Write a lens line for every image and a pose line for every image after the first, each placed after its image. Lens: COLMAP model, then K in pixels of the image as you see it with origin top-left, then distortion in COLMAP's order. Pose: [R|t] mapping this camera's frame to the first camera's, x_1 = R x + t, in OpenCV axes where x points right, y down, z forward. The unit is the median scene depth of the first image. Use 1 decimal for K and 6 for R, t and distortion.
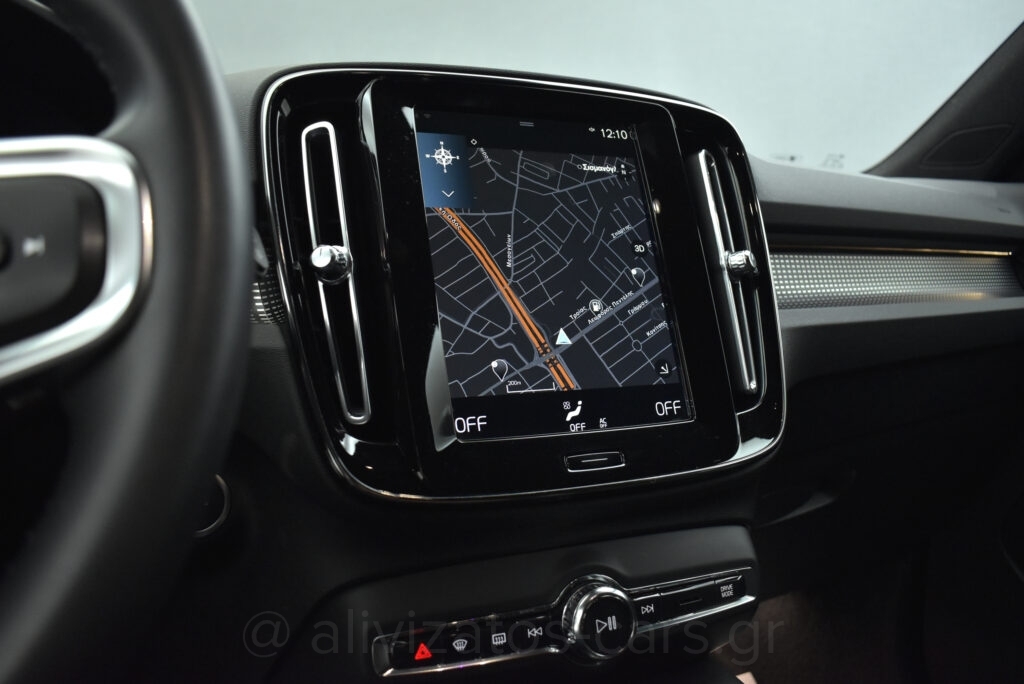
lens RADIAL K [[792.8, 0, 507.3], [0, 792.8, 340.2], [0, 0, 1]] dist [-0.097427, 0.012728]
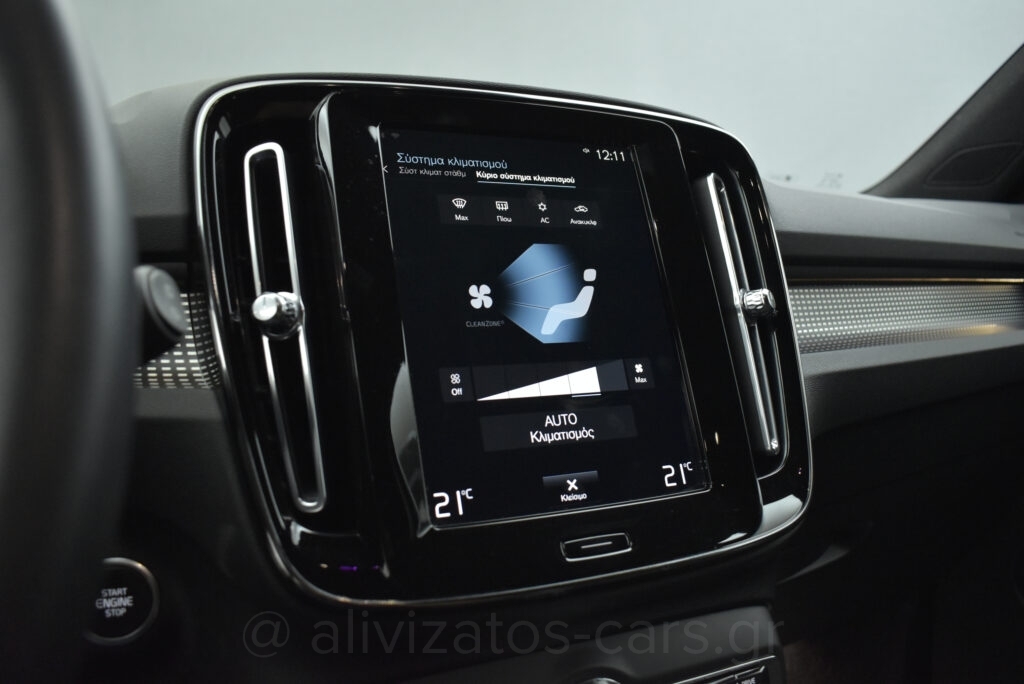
lens RADIAL K [[792.8, 0, 509.6], [0, 792.8, 341.2], [0, 0, 1]] dist [-0.097427, 0.012728]
pose [[0.999560, -0.007154, 0.028773, -0.003935], [0.007701, 0.999791, -0.018957, -0.045389], [-0.028631, 0.019170, 0.999406, 0.149839]]
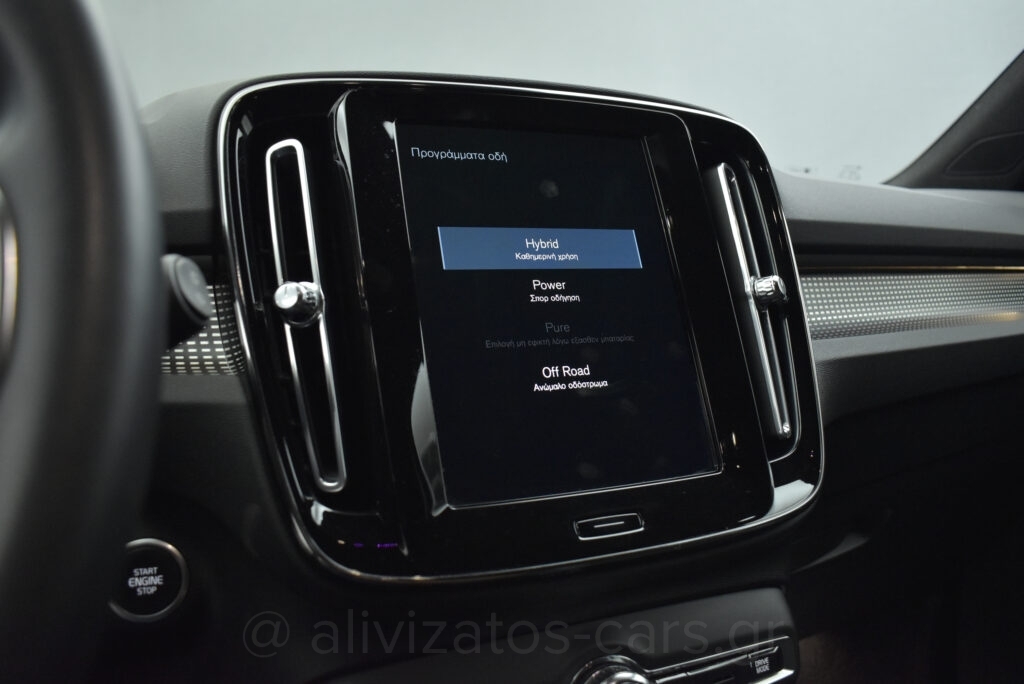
lens RADIAL K [[792.8, 0, 508.0], [0, 792.8, 341.3], [0, 0, 1]] dist [-0.097427, 0.012728]
pose [[0.999828, -0.017788, -0.005335, 0.007790], [0.017678, 0.999643, -0.020043, -0.030044], [0.005689, 0.019945, 0.999785, 0.125405]]
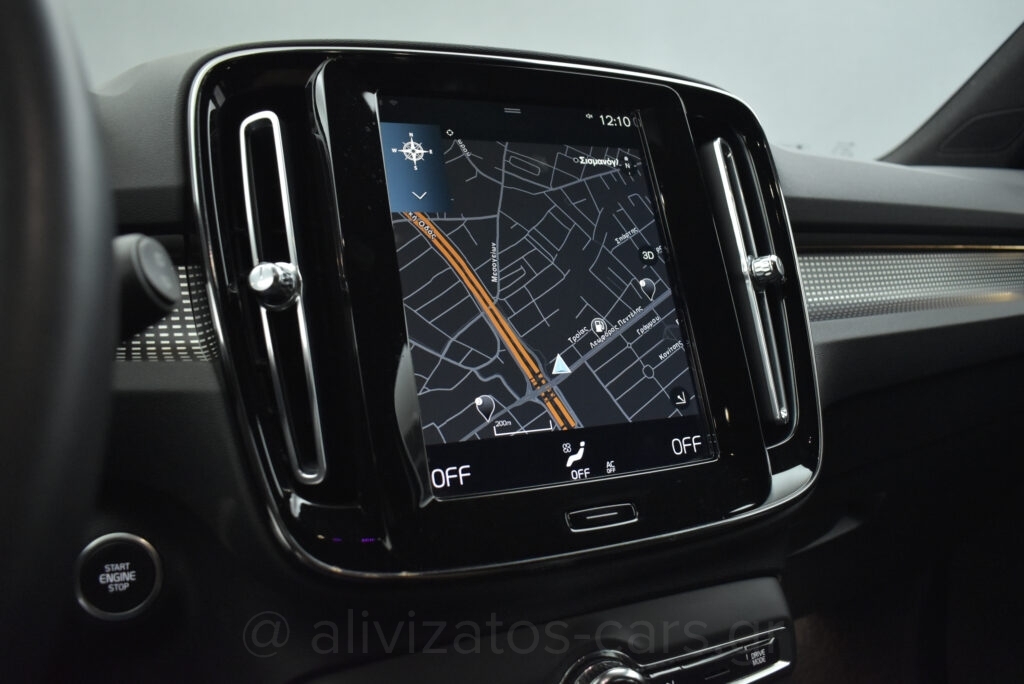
lens RADIAL K [[792.8, 0, 508.9], [0, 792.8, 341.5], [0, 0, 1]] dist [-0.097427, 0.012728]
pose [[0.999737, -0.019727, 0.011706, 0.006518], [0.019630, 0.999773, 0.008338, -0.035874], [-0.011867, -0.008106, 0.999897, 0.163039]]
